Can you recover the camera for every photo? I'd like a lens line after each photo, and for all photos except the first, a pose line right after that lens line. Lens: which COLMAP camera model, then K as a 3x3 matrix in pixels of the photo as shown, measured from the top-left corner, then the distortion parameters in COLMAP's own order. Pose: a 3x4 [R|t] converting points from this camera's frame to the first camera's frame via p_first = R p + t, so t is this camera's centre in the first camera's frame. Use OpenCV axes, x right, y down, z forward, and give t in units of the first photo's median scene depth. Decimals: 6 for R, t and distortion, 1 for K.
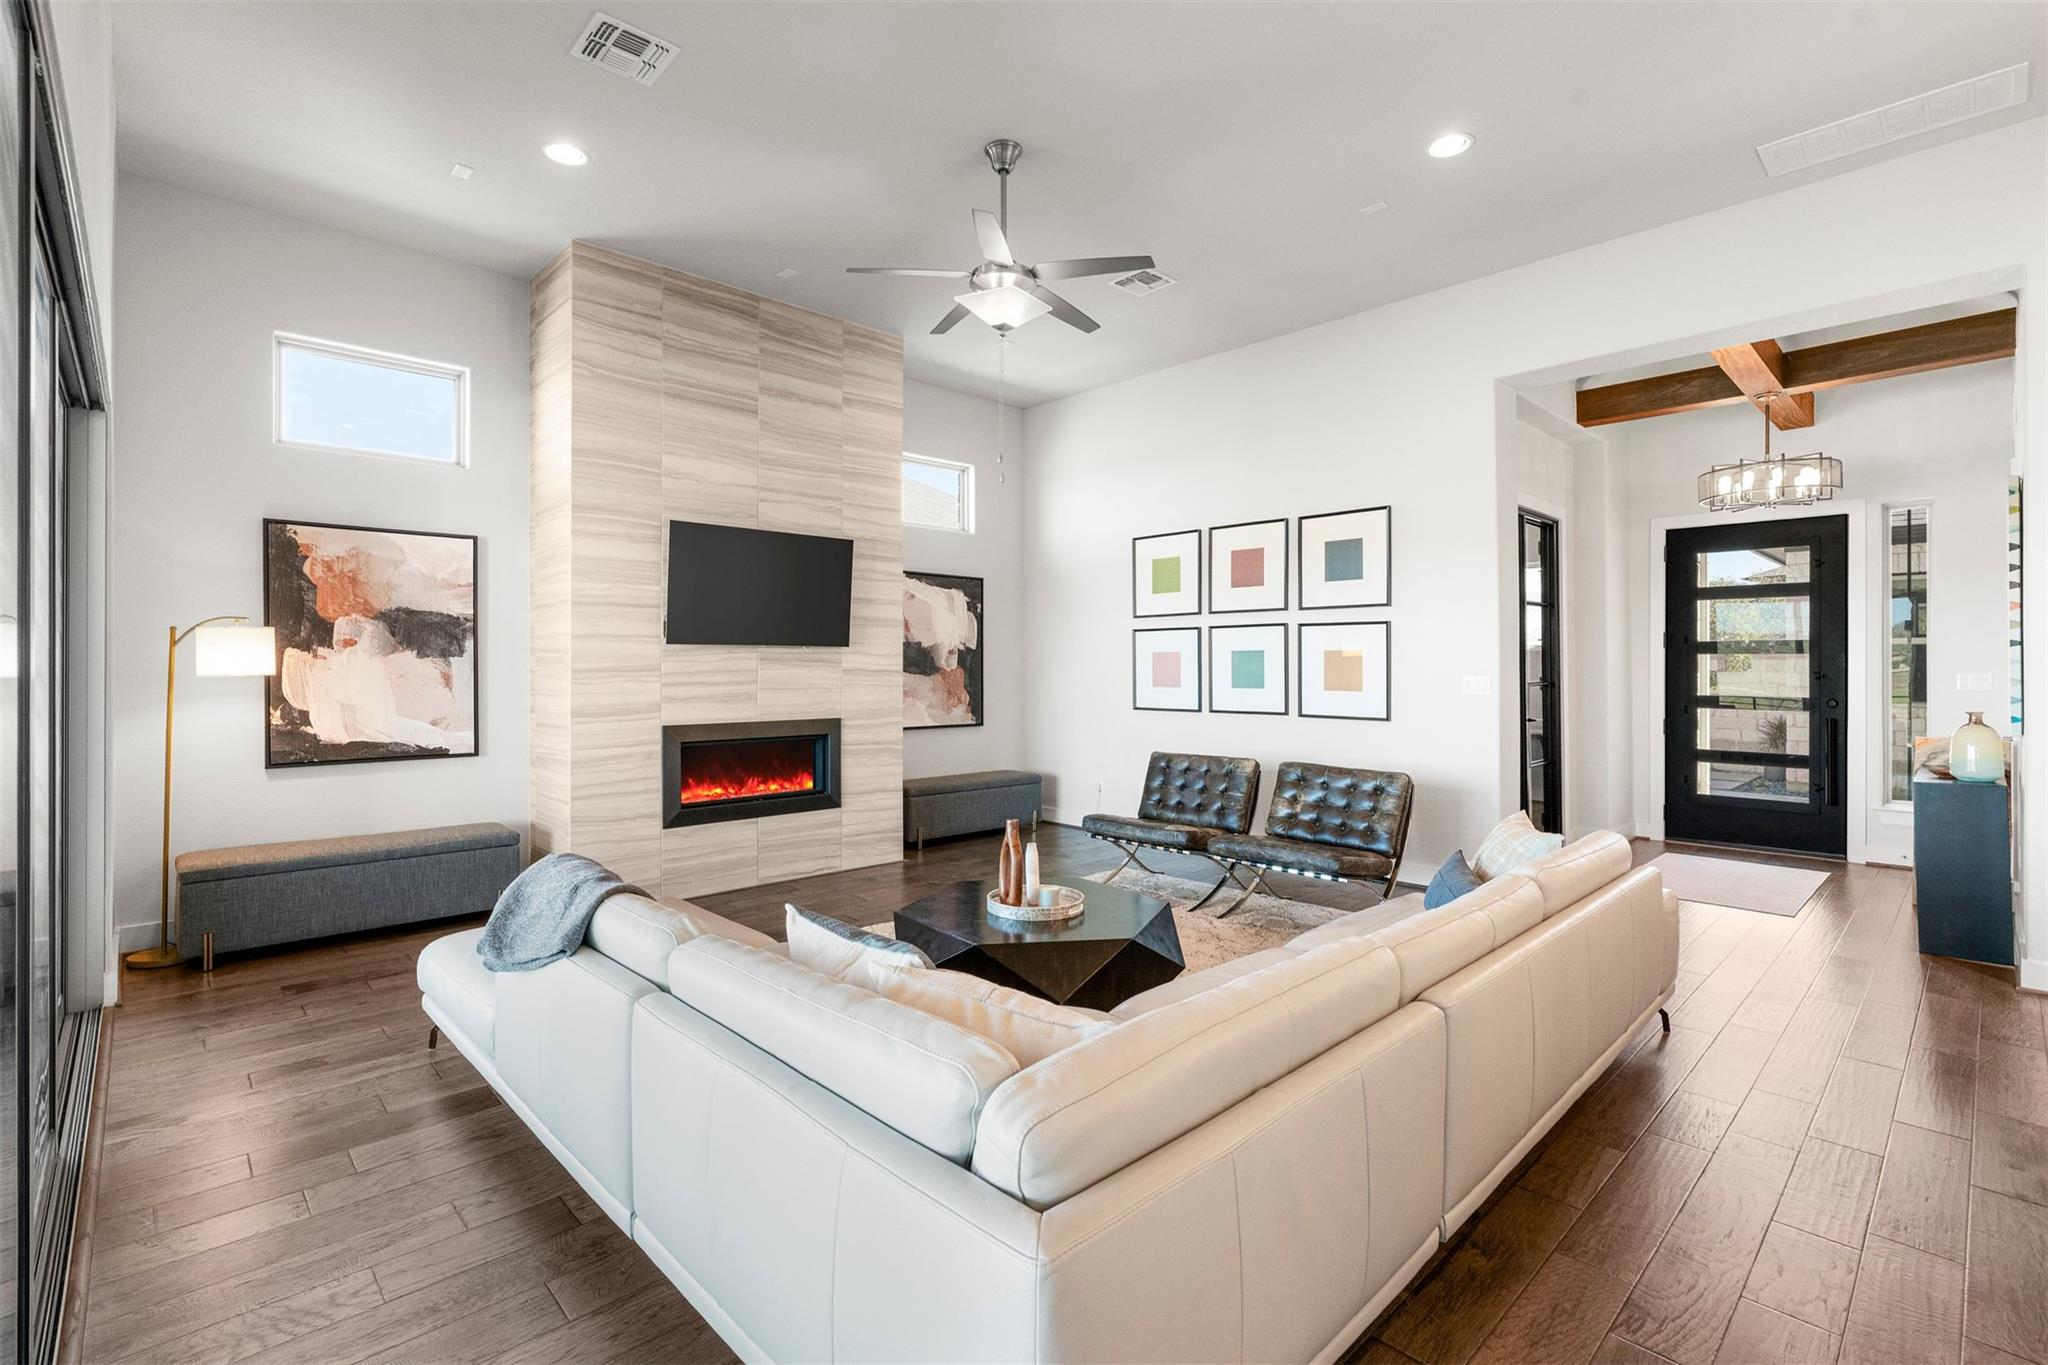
lens RADIAL K [[927.3, 0, 1012.2], [0, 927.3, 663.8], [0, 0, 1]] dist [-0.009447, 0.003507]
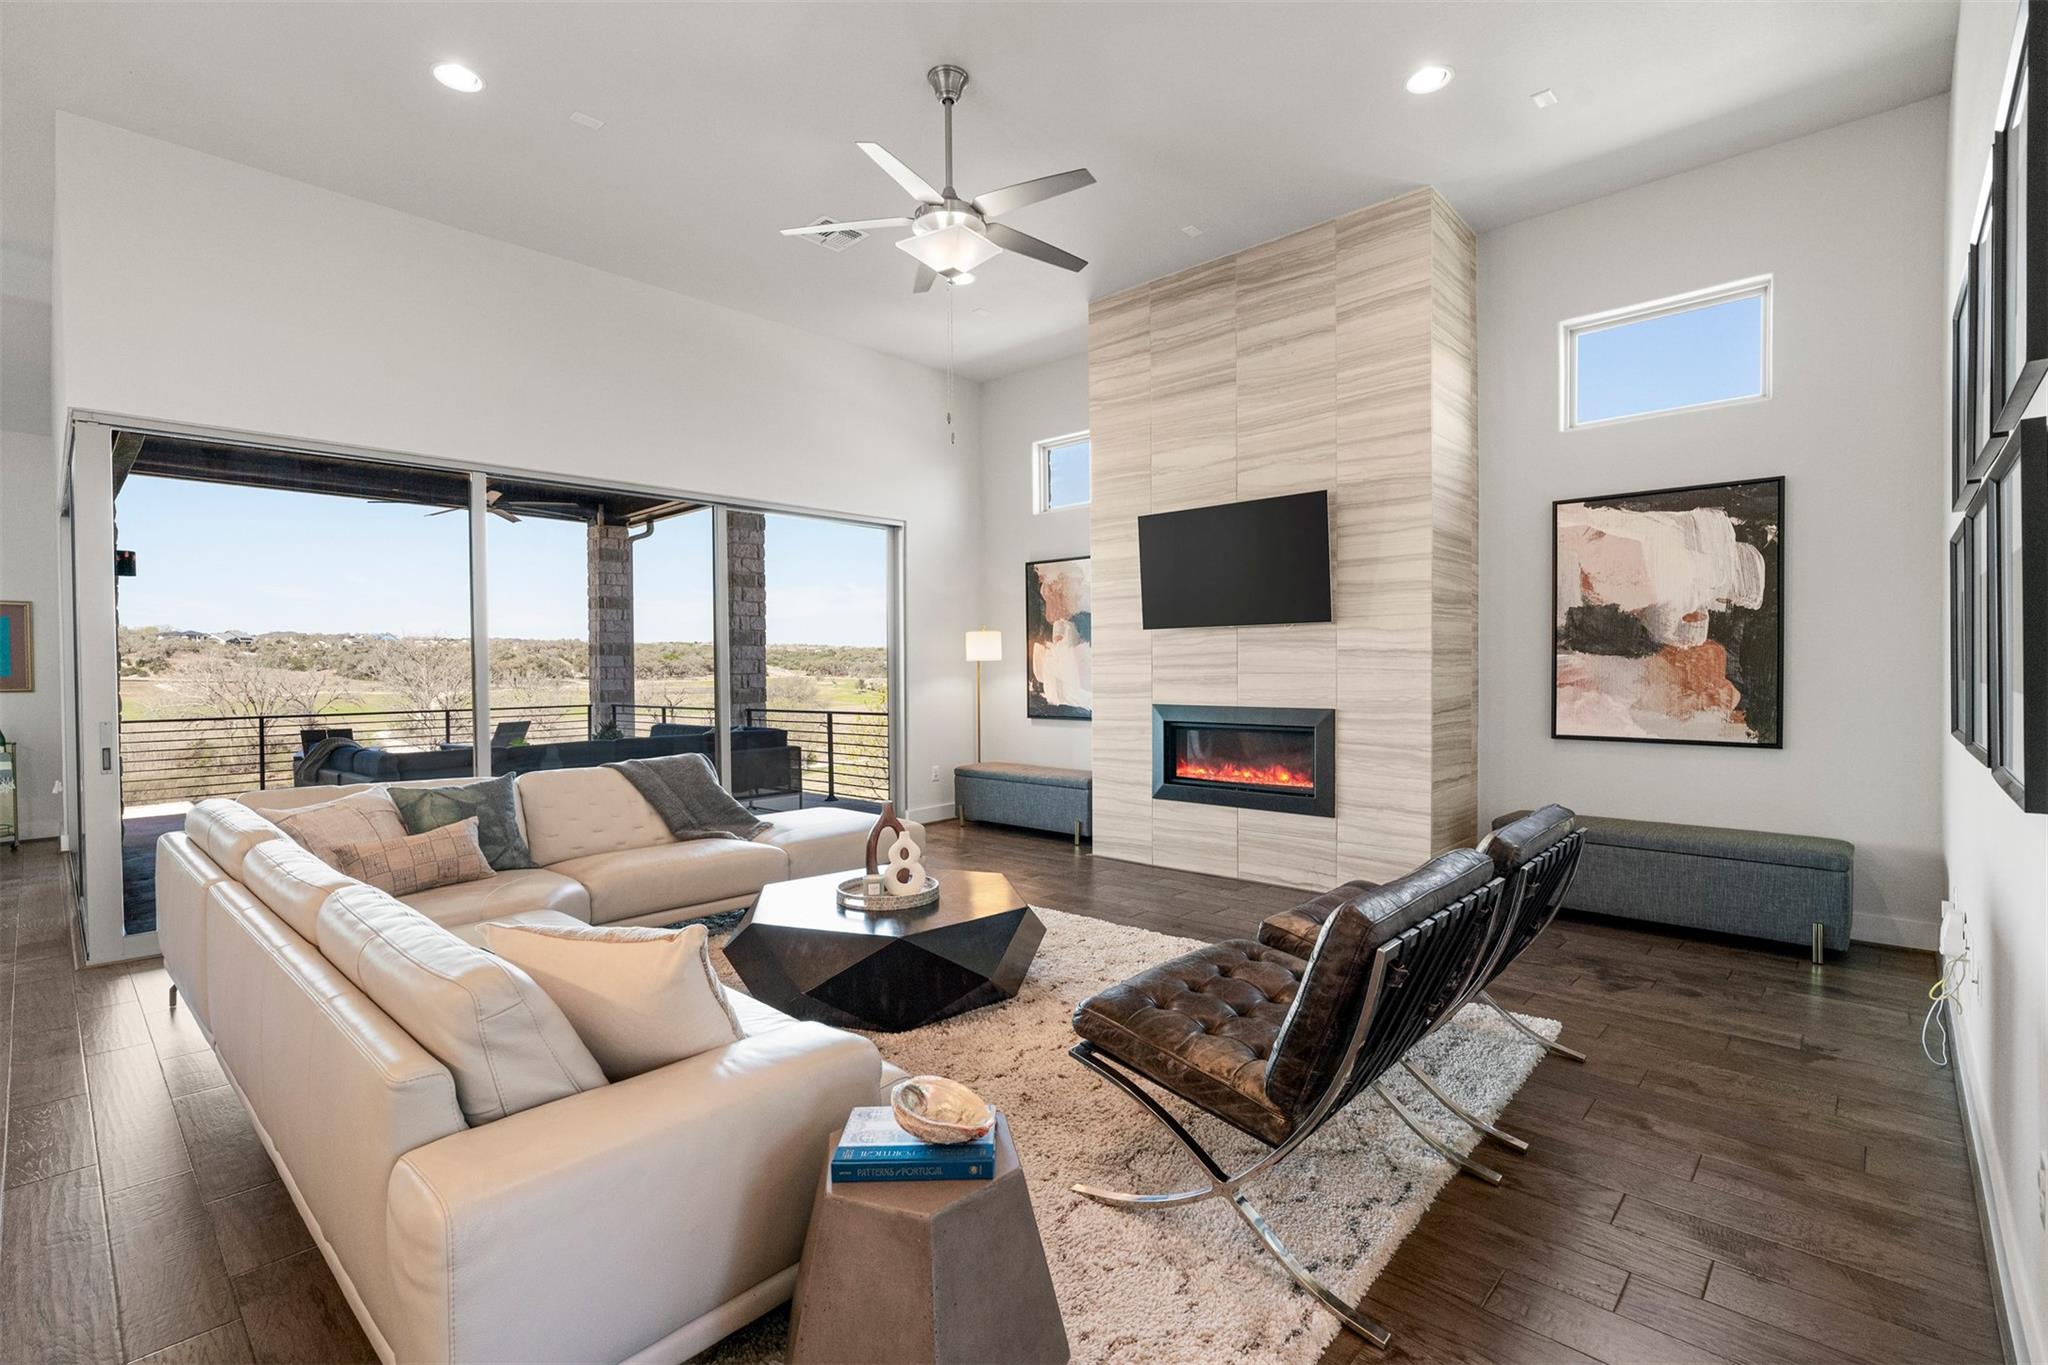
lens RADIAL K [[927.3, 0, 1028.8], [0, 927.3, 687.6], [0, 0, 1]] dist [-0.009447, 0.003507]
pose [[0.071658, 0.021077, -0.997207, 0.564821], [0.010129, 0.999710, 0.021858, 0.017311], [0.997378, -0.011667, 0.071424, 0.618064]]
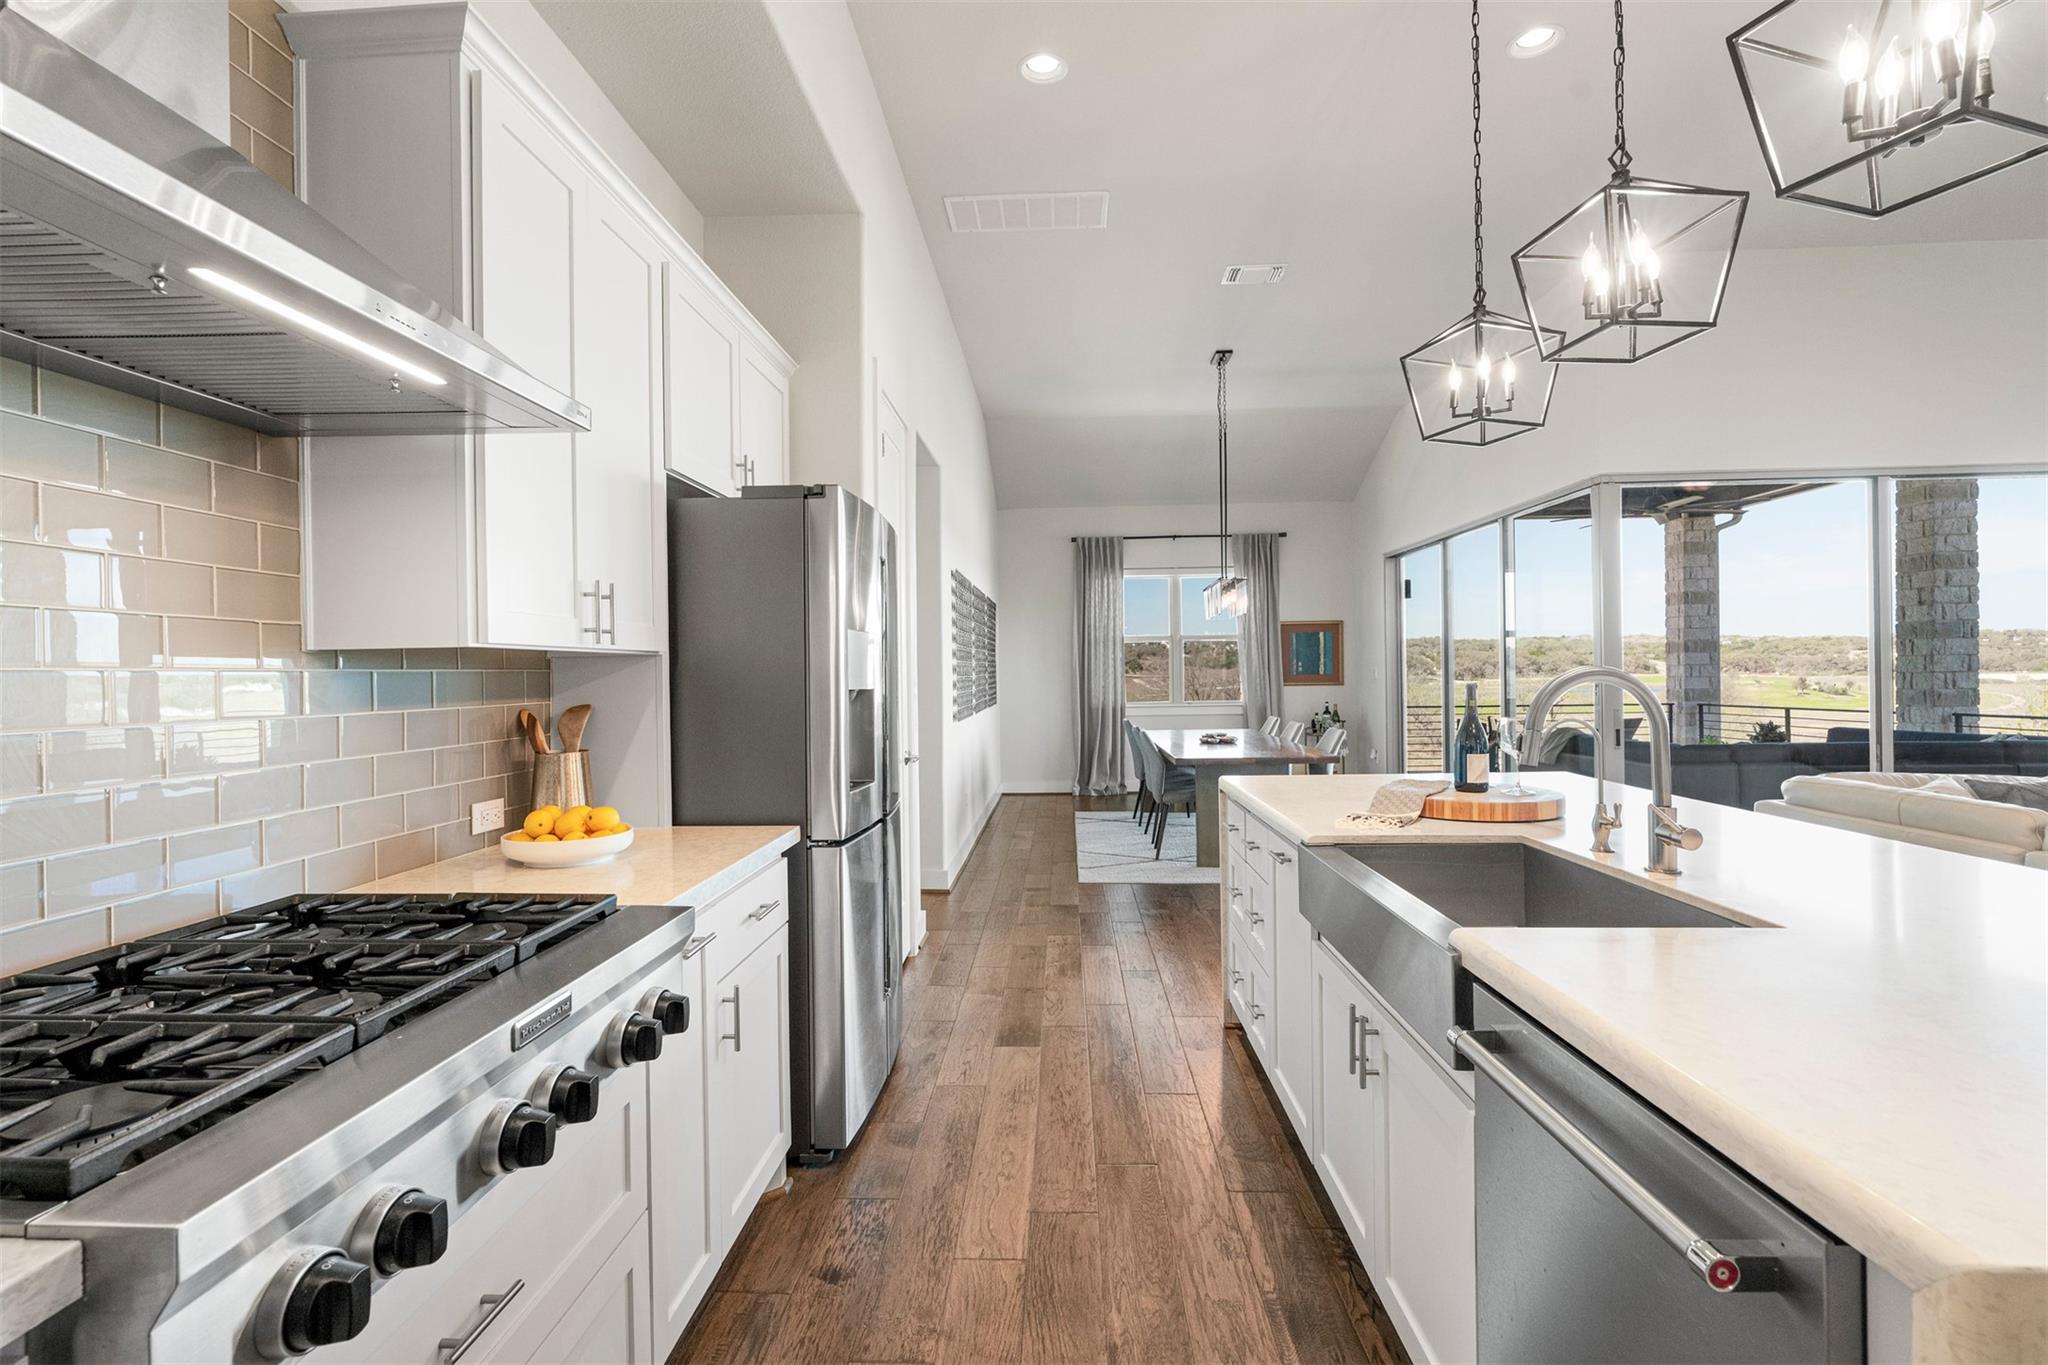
lens RADIAL K [[927.3, 0, 1015.2], [0, 927.3, 670.3], [0, 0, 1]] dist [-0.009447, 0.003507]
pose [[-0.721543, 0.006202, -0.692342, 0.865130], [0.012587, 0.999912, -0.004161, 0.009745], [0.692255, -0.011717, -0.721558, 0.252143]]
